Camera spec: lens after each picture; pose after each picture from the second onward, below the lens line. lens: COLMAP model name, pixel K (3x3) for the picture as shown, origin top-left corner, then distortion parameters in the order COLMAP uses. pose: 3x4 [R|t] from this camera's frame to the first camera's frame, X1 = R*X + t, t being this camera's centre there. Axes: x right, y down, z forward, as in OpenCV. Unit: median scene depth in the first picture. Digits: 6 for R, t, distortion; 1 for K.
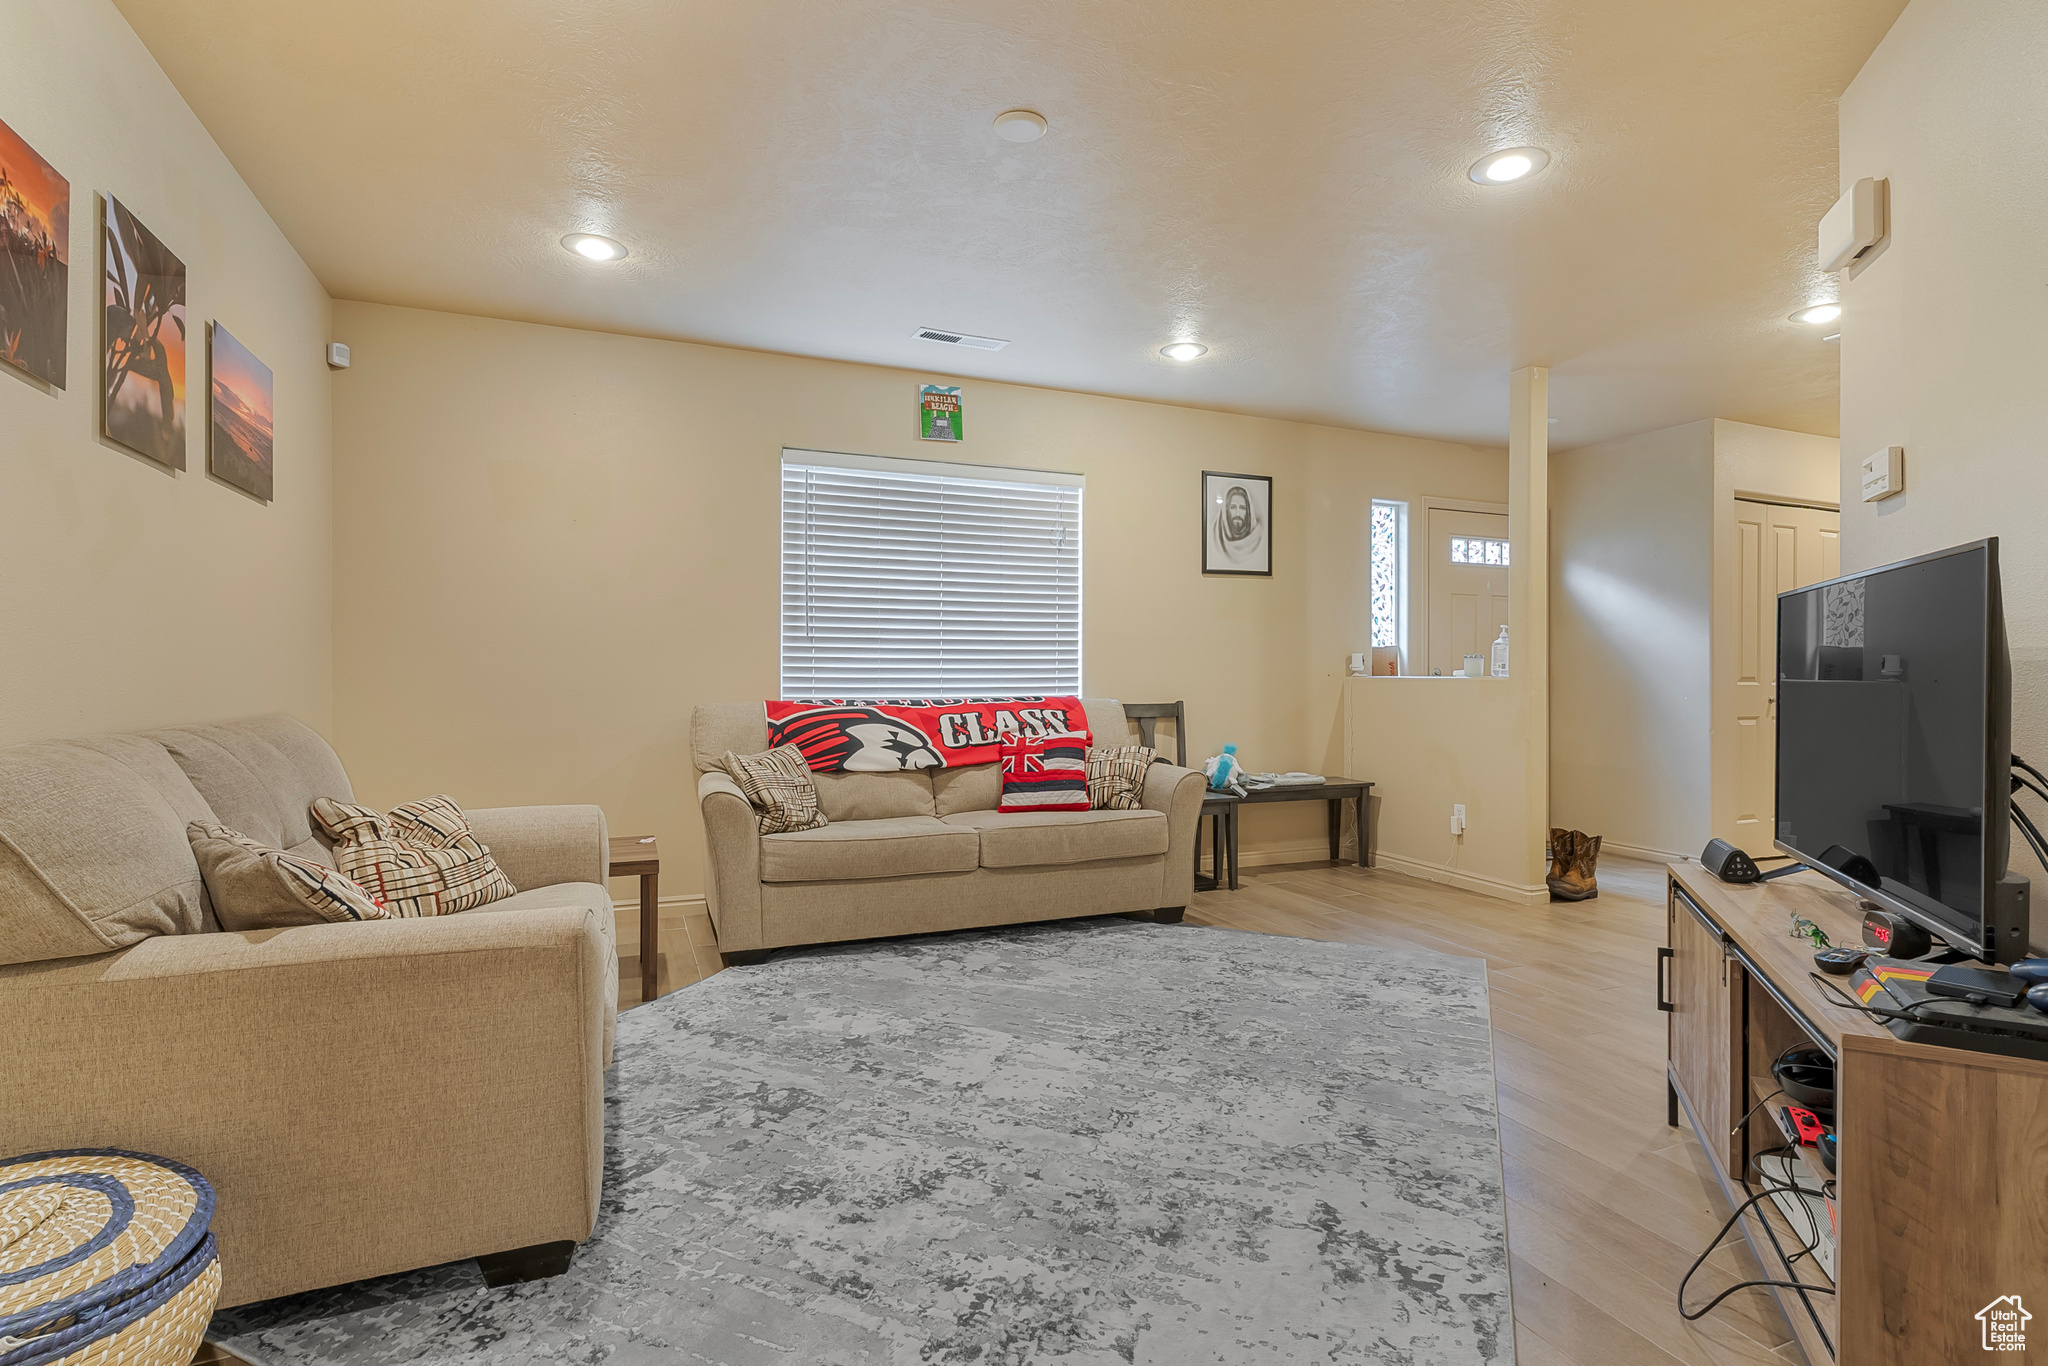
lens RADIAL K [[987.6, 0, 1032.0], [0, 987.6, 678.2], [0, 0, 1]] dist [-0.001030, -0.000331]
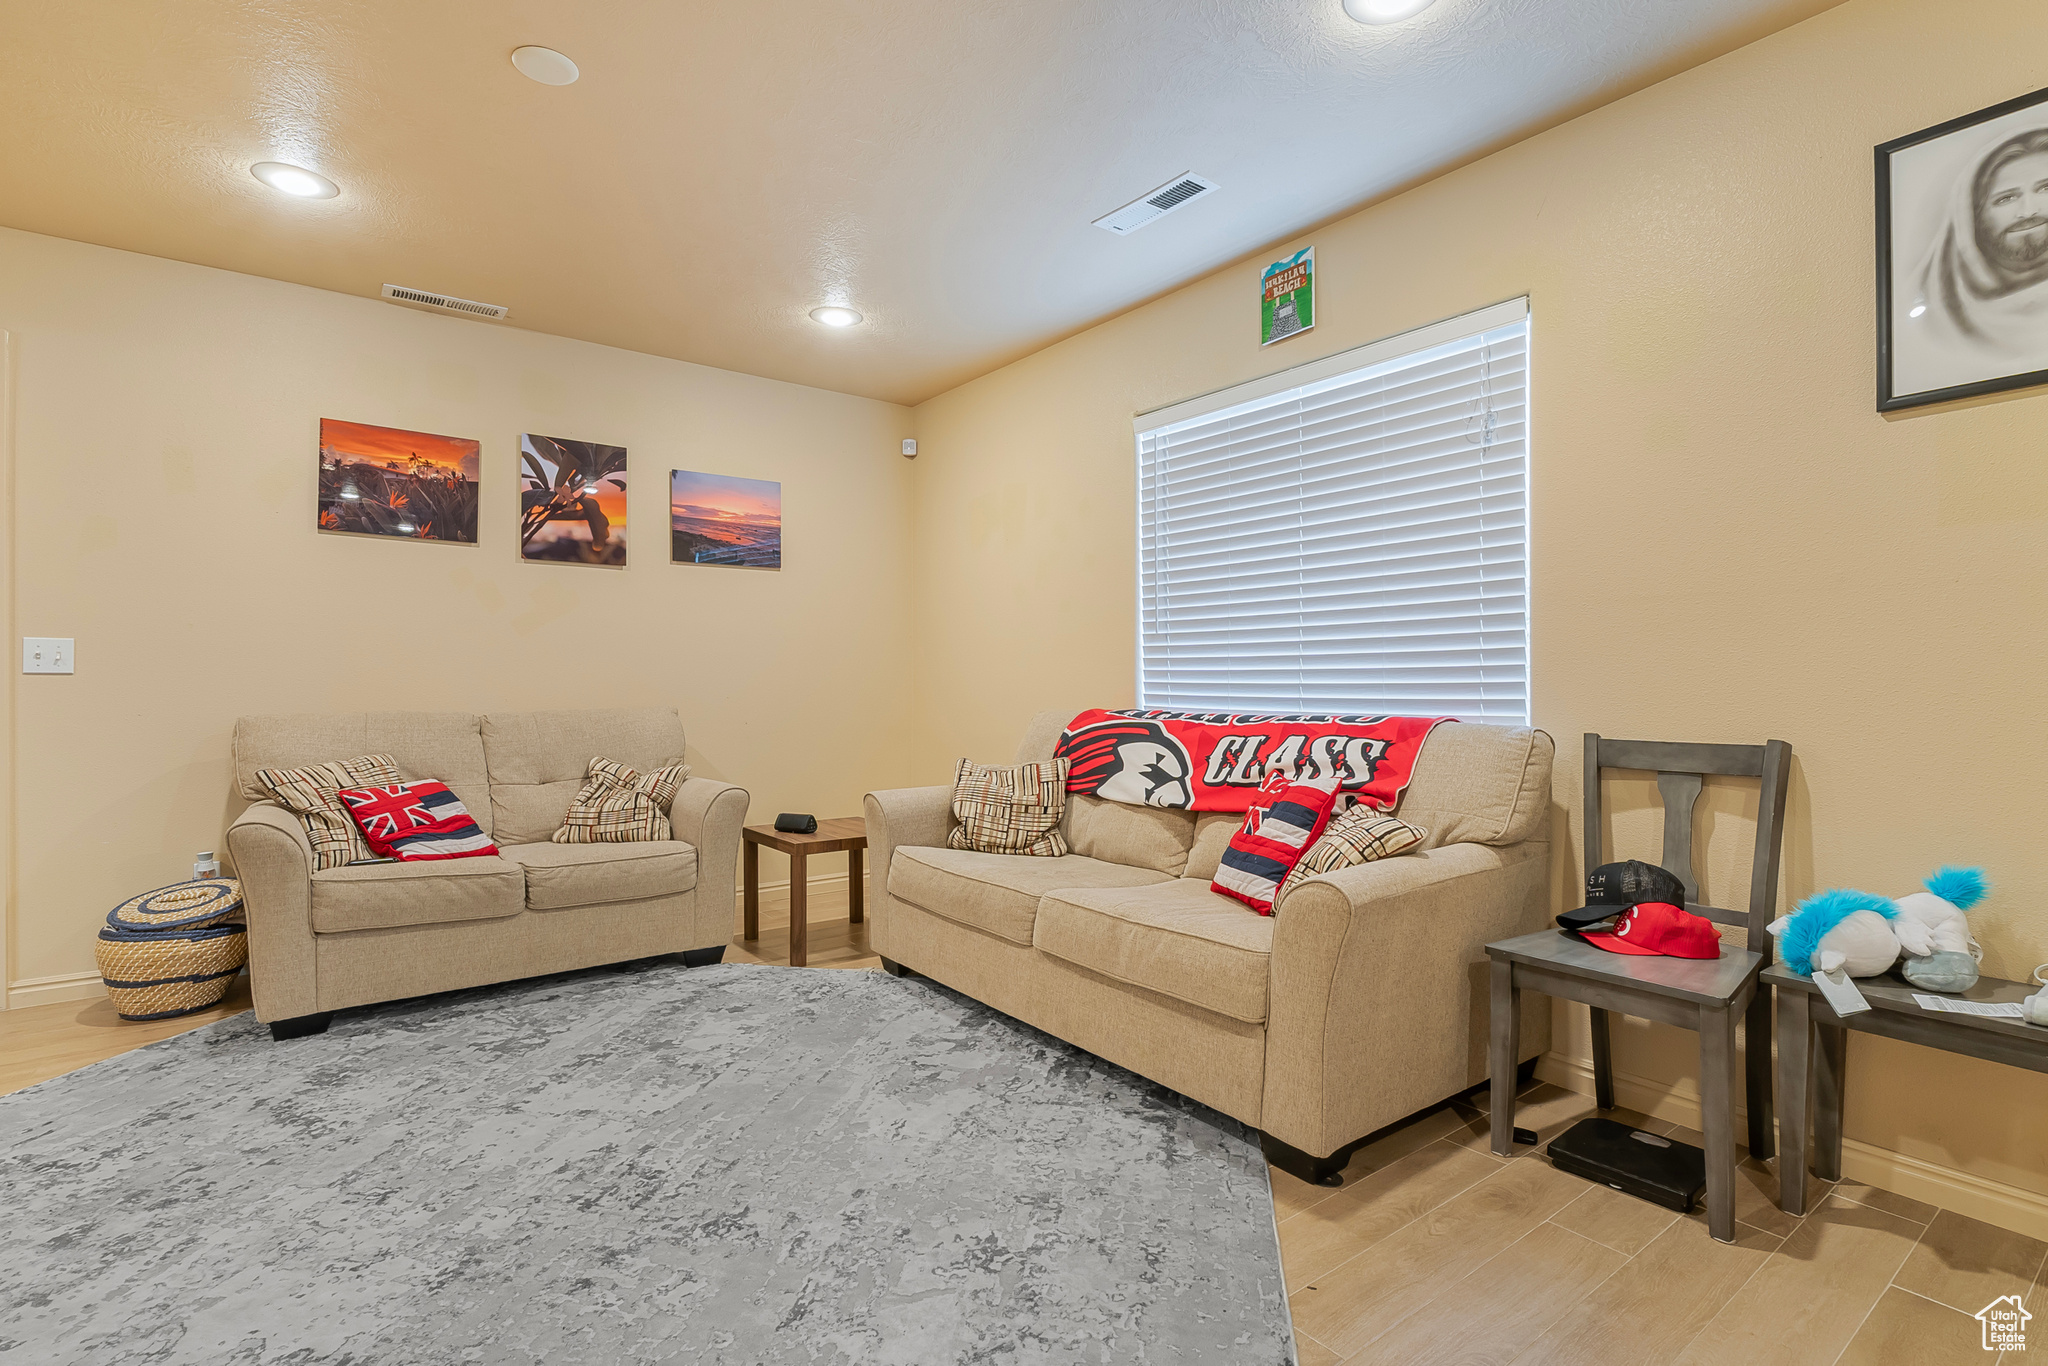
lens RADIAL K [[977.2, 0, 1030.6], [0, 977.2, 680.2], [0, 0, 1]] dist [0.001083, -0.000552]
pose [[0.245652, -0.003270, -0.969353, 0.875276], [-0.001103, 0.999993, -0.003653, -0.000185], [0.969357, 0.001967, 0.245647, 1.113890]]
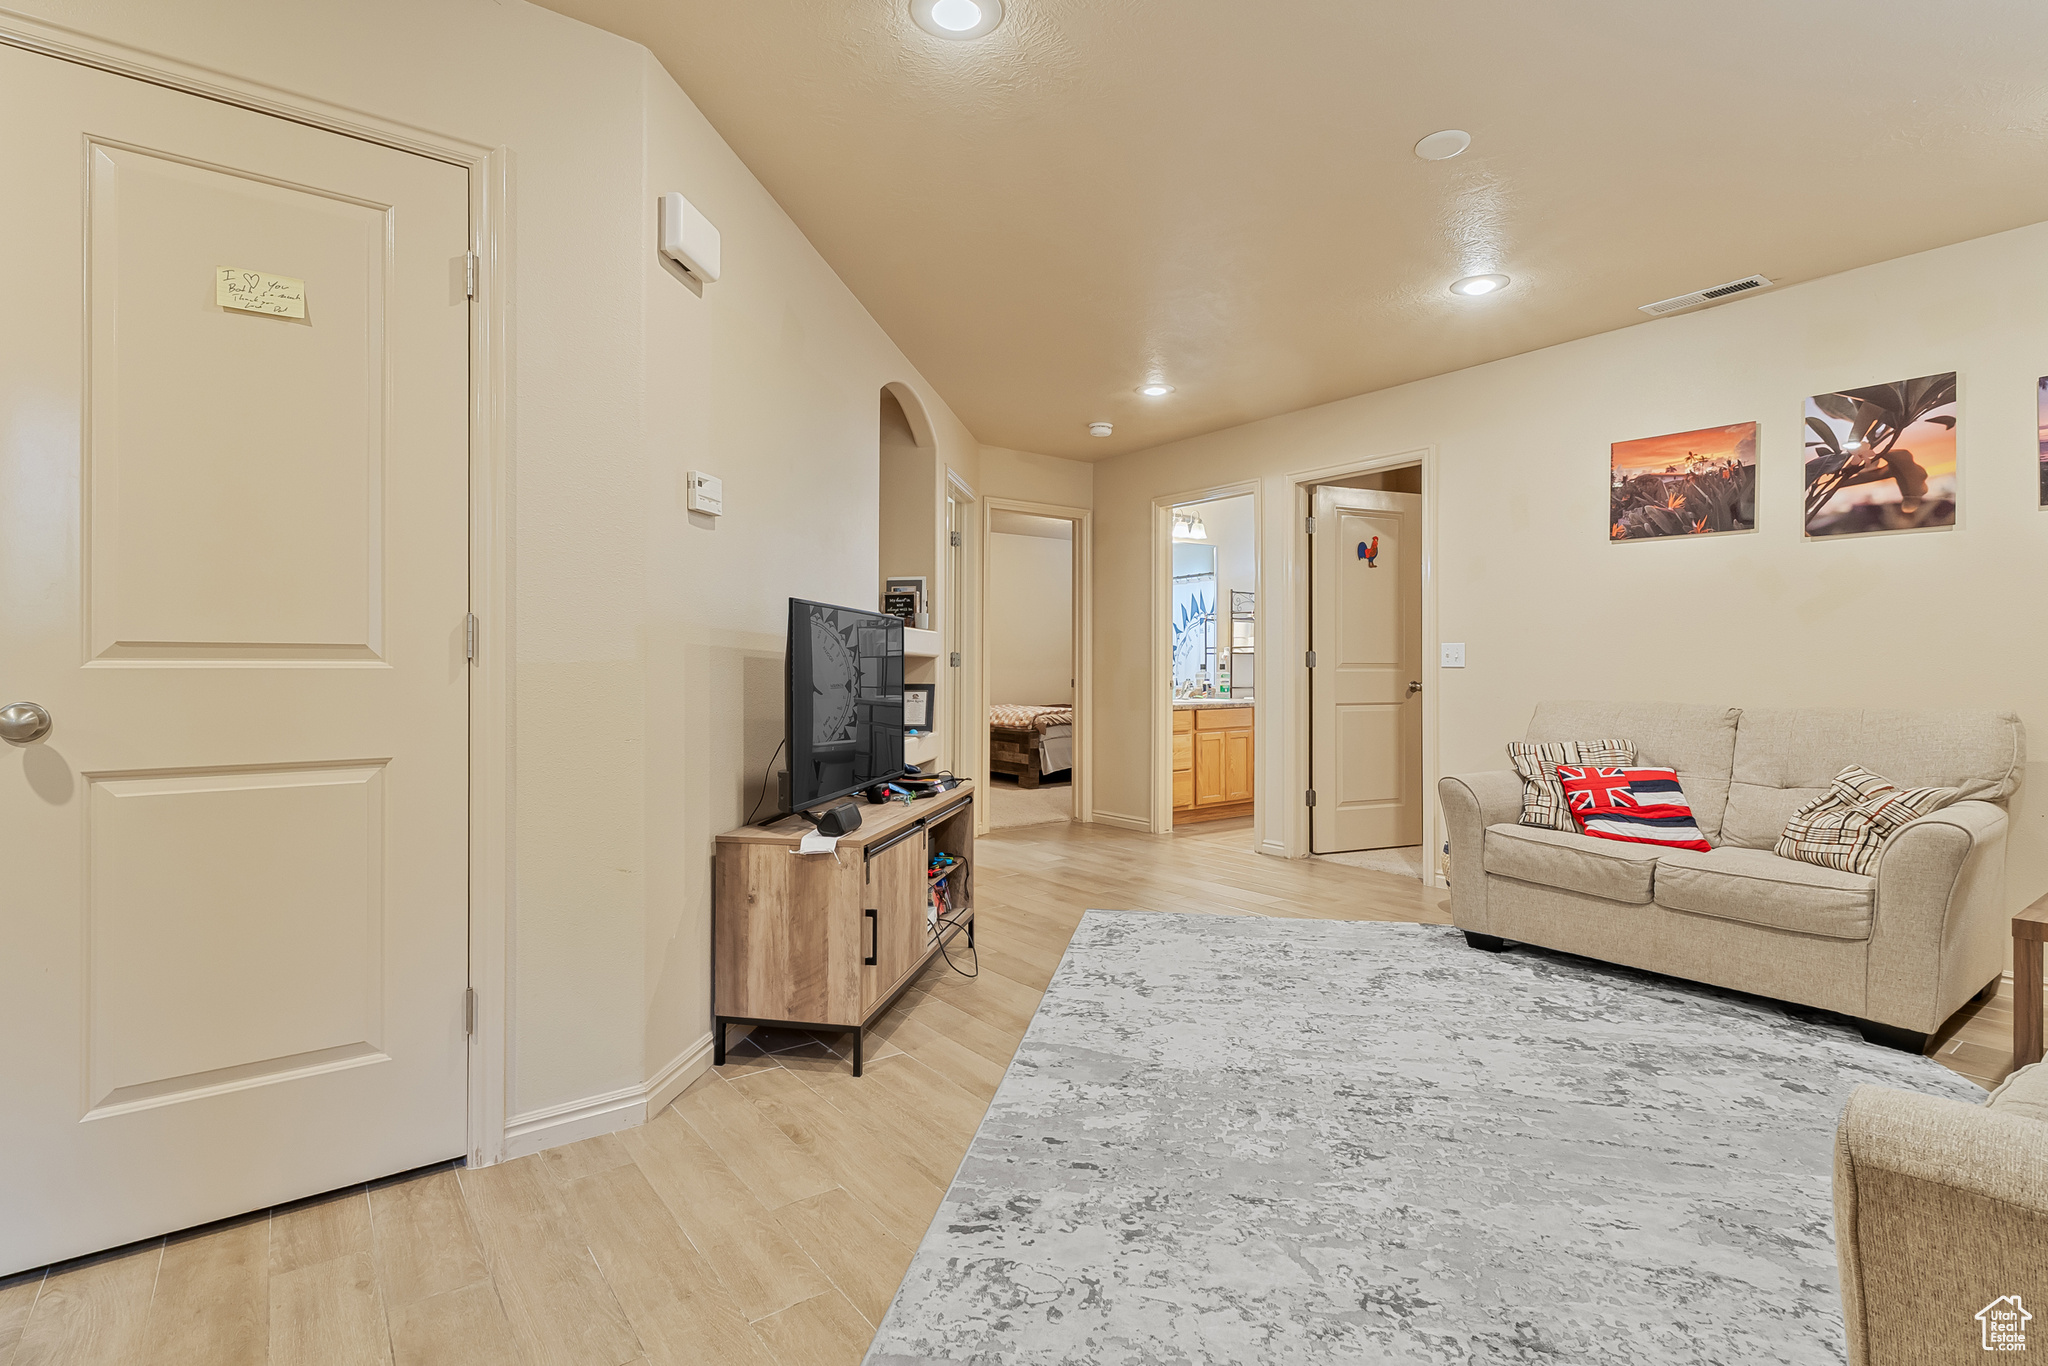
lens RADIAL K [[977.2, 0, 1030.6], [0, 977.2, 680.2], [0, 0, 1]] dist [0.001083, -0.000552]
pose [[-0.971175, -0.004317, -0.238330, 0.601632], [-0.007244, 0.999909, 0.011408, -0.002555], [0.238259, 0.012806, -0.971117, 1.744494]]
